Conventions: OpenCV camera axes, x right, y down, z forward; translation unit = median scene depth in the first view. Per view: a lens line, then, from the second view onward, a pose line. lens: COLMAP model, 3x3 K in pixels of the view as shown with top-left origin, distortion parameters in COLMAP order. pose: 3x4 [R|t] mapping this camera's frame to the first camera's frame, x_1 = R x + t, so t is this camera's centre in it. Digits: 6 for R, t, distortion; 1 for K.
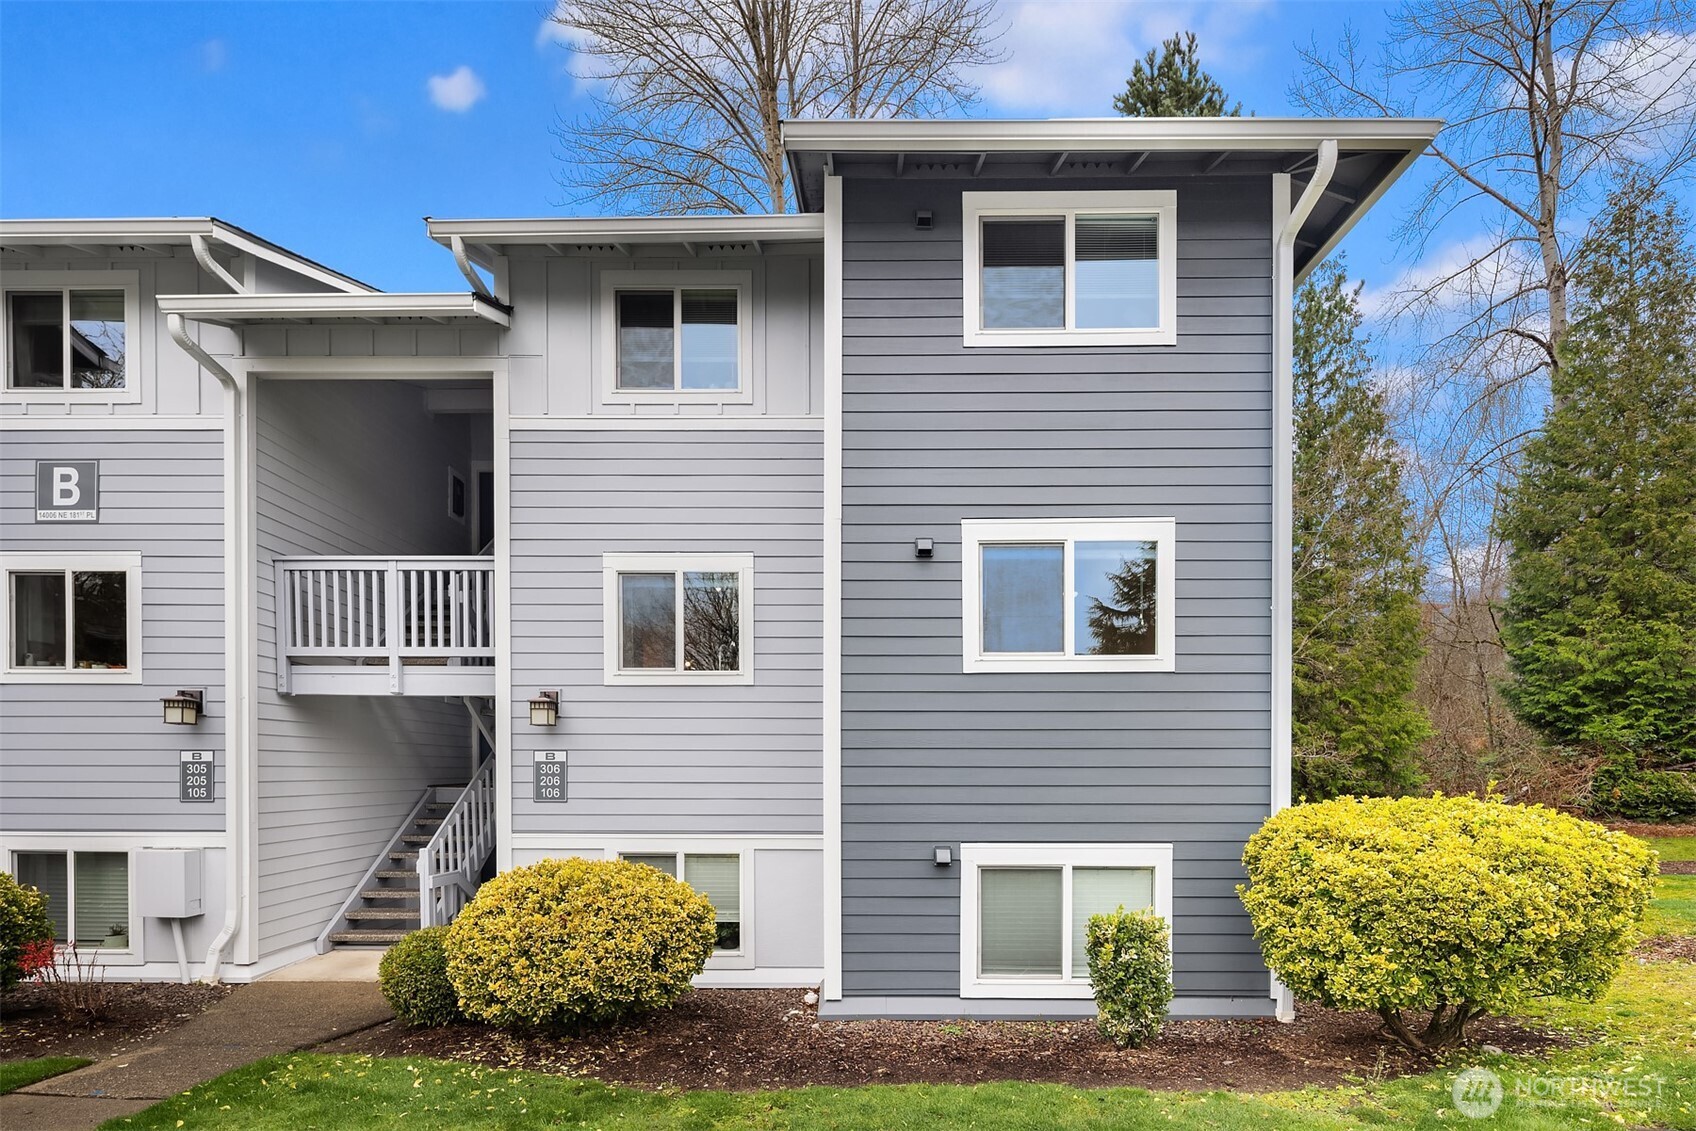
lens RADIAL K [[819.9, 0, 846.9], [0, 819.9, 774.9], [0, 0, 1]] dist [0.003301, 0.000220]
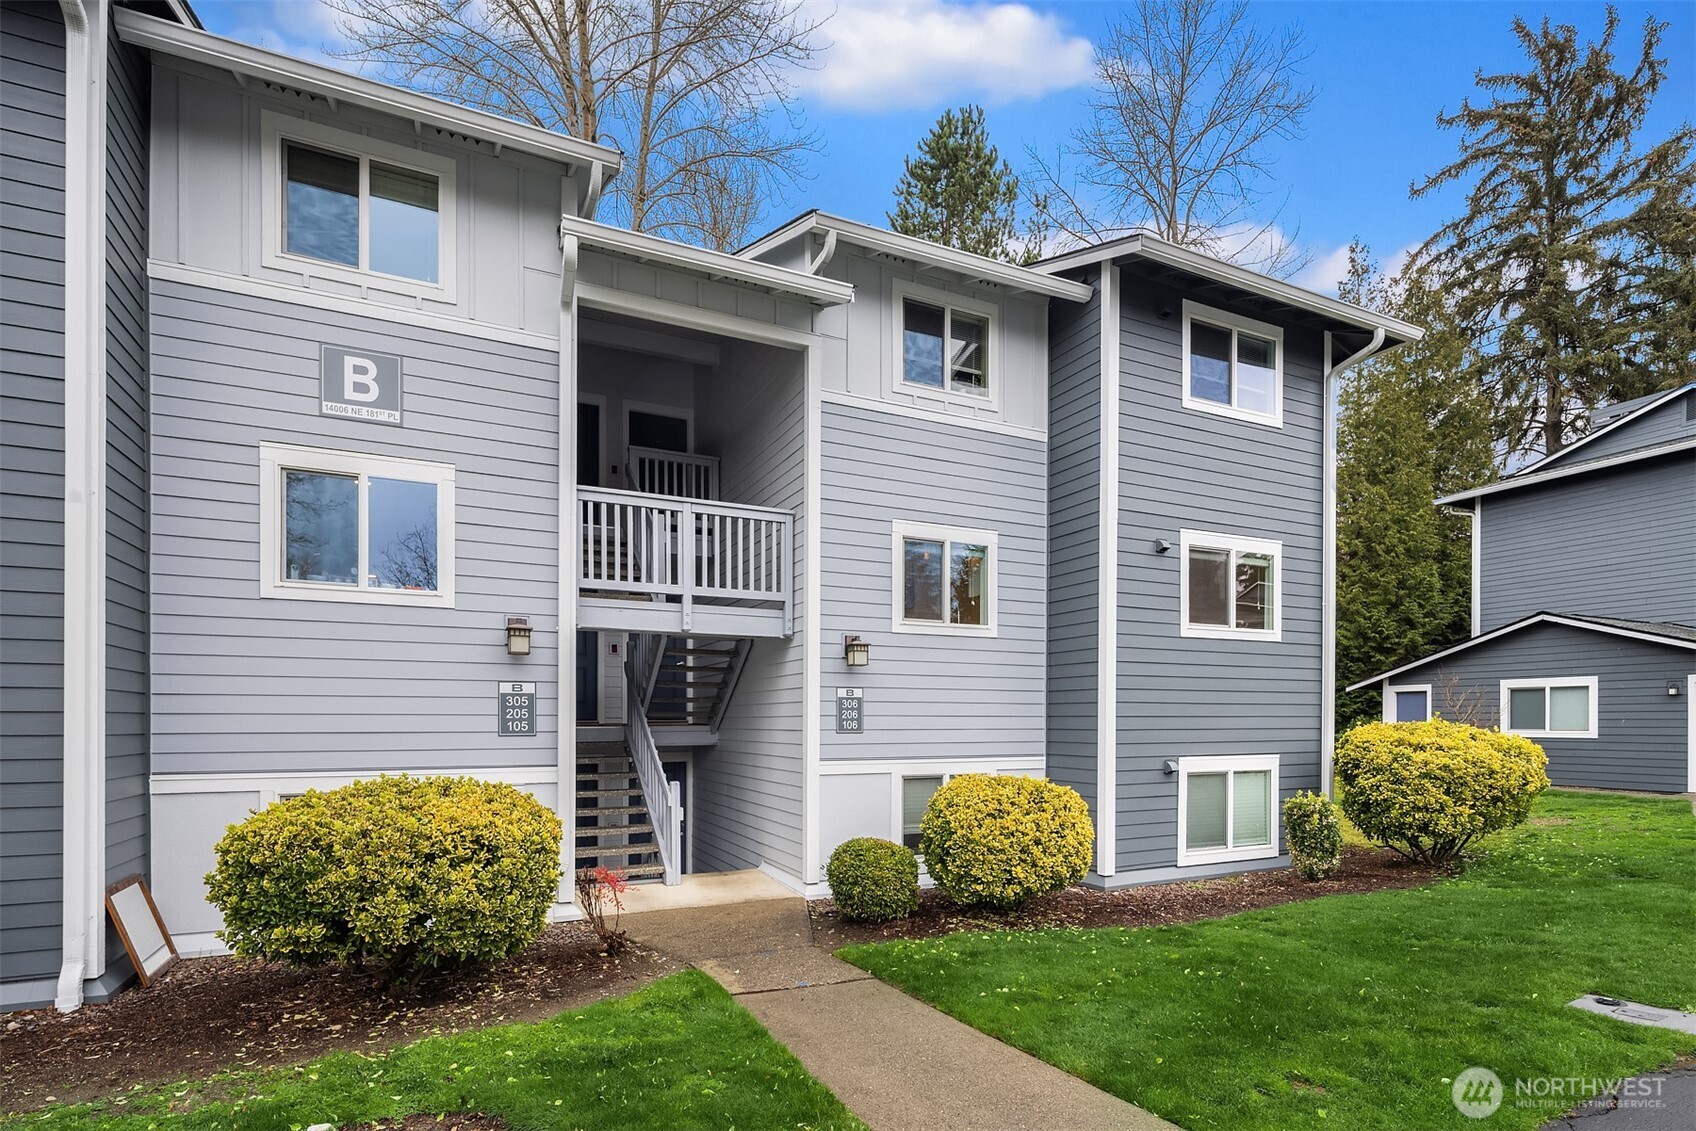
lens RADIAL K [[832.9, 0, 848.4], [0, 832.9, 720.5], [0, 0, 1]] dist [0.017169, -0.000416]
pose [[0.897654, -0.001823, 0.440698, -0.877266], [0.004727, 0.999974, -0.005492, 0.022199], [-0.440676, 0.007013, 0.897639, -0.036042]]
